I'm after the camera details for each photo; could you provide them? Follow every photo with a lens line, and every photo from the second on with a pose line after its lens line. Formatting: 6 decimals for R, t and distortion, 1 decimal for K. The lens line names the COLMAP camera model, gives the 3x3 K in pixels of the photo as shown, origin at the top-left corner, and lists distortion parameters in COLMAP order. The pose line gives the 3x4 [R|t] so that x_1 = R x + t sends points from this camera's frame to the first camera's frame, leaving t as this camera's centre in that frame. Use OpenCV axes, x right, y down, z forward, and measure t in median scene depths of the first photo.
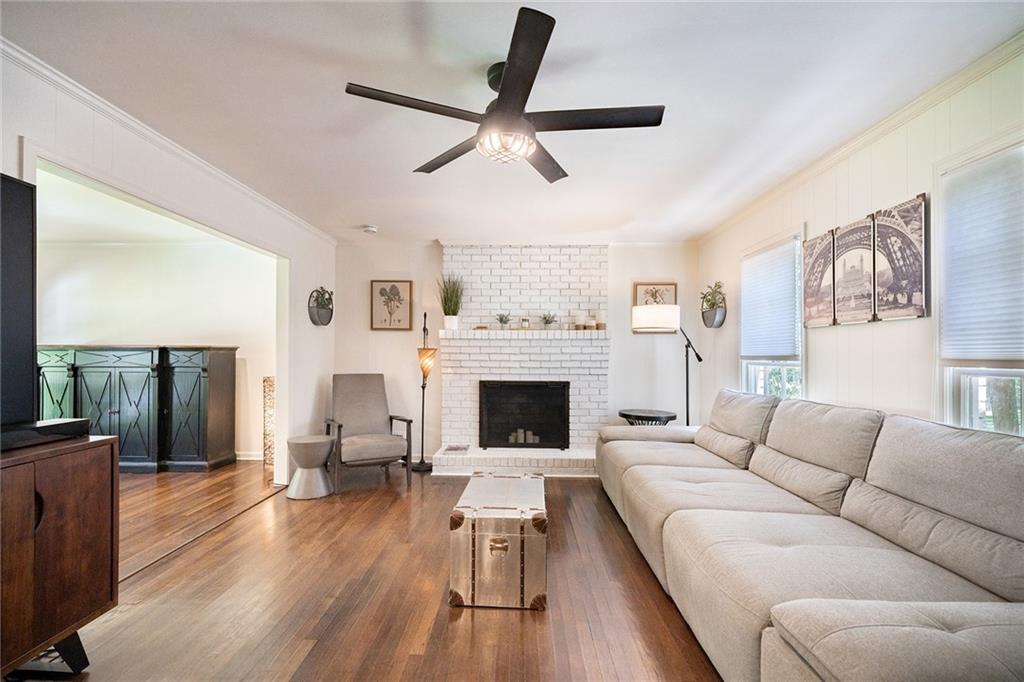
lens RADIAL K [[448.5, 0, 509.5], [0, 448.5, 349.0], [0, 0, 1]] dist [-0.001447, -0.000124]
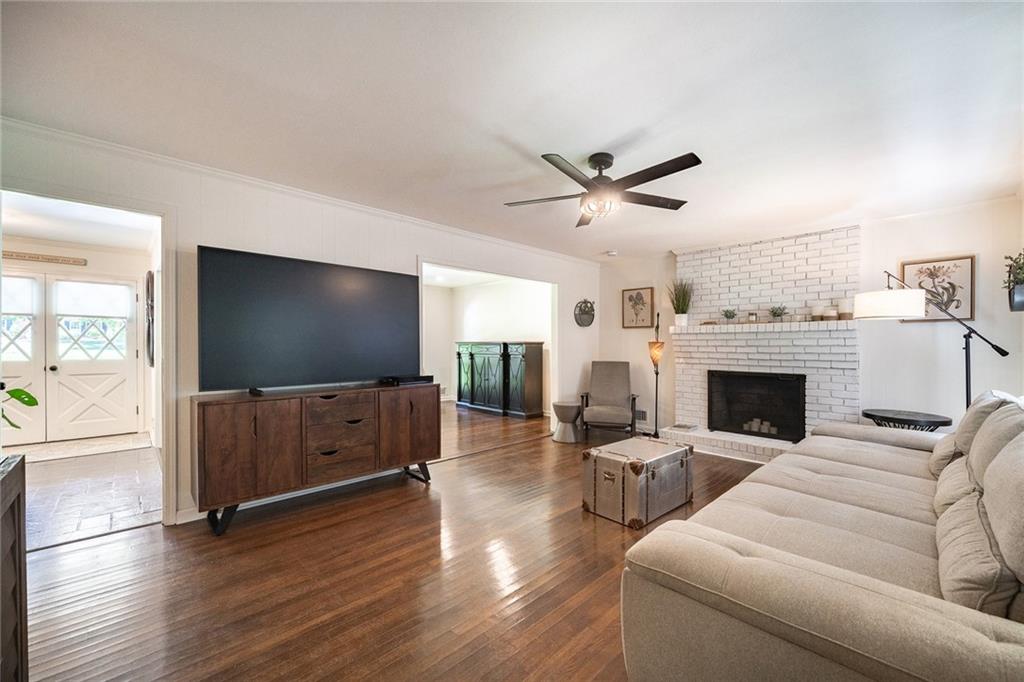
lens RADIAL K [[405.6, 0, 510.9], [0, 405.6, 348.1], [0, 0, 1]] dist [-0.000410, 0.000031]
pose [[0.713849, 0.001265, -0.700298, 0.299764], [0.009045, 0.999898, 0.011026, -0.000608], [0.700241, -0.014205, 0.713765, -0.074009]]
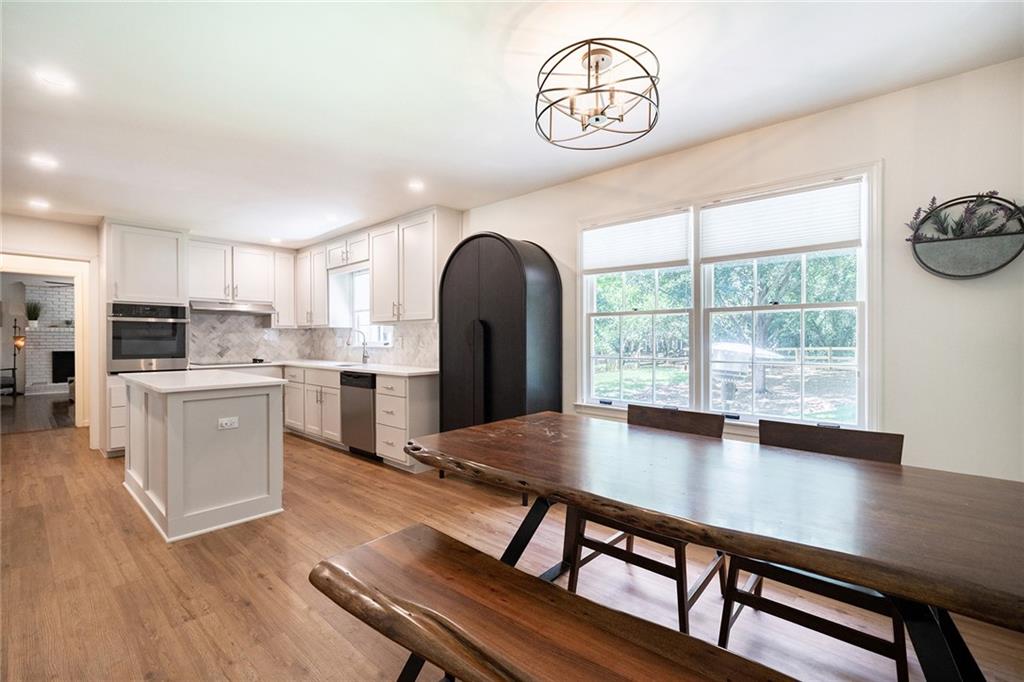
lens RADIAL K [[443.4, 0, 512.0], [0, 443.4, 341.0], [0, 0, 1]] dist [-0.000046, 0.000066]
pose [[0.649541, -0.007008, 0.760294, -0.253856], [-0.005847, 0.999882, 0.014211, -0.021269], [-0.760304, -0.013676, 0.649423, -2.037655]]
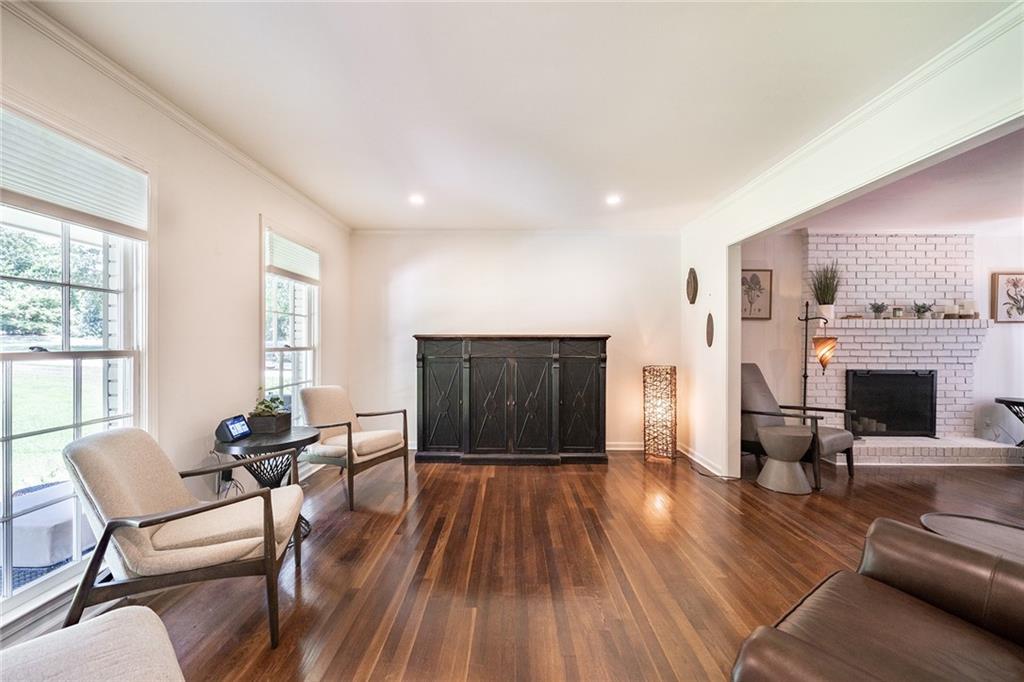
lens RADIAL K [[405.6, 0, 510.9], [0, 405.6, 348.1], [0, 0, 1]] dist [-0.000410, 0.000031]
pose [[0.999737, -0.002034, 0.022833, -0.860395], [0.001573, 0.999795, 0.020165, 0.002482], [-0.022870, -0.020123, 0.999536, 0.115541]]
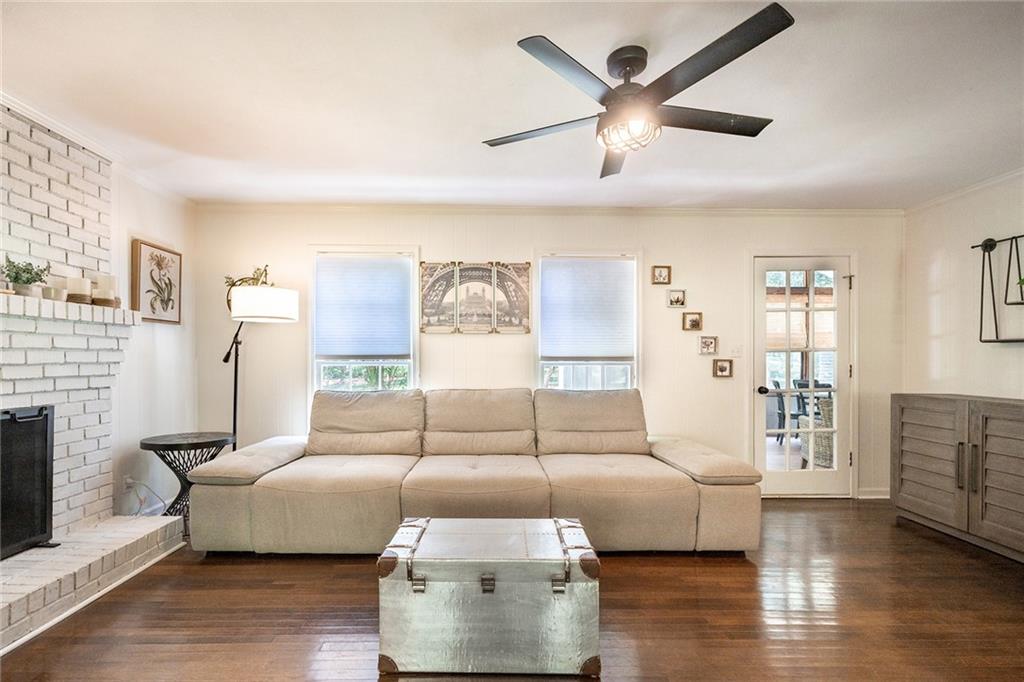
lens RADIAL K [[476.2, 0, 494.1], [0, 476.2, 358.7], [0, 0, 1]] dist [-0.002386, -0.000128]
pose [[-0.040526, -0.001529, 0.999177, -0.420546], [-0.014470, 0.999895, 0.000943, 0.013266], [-0.999074, -0.014419, -0.040544, 0.545520]]
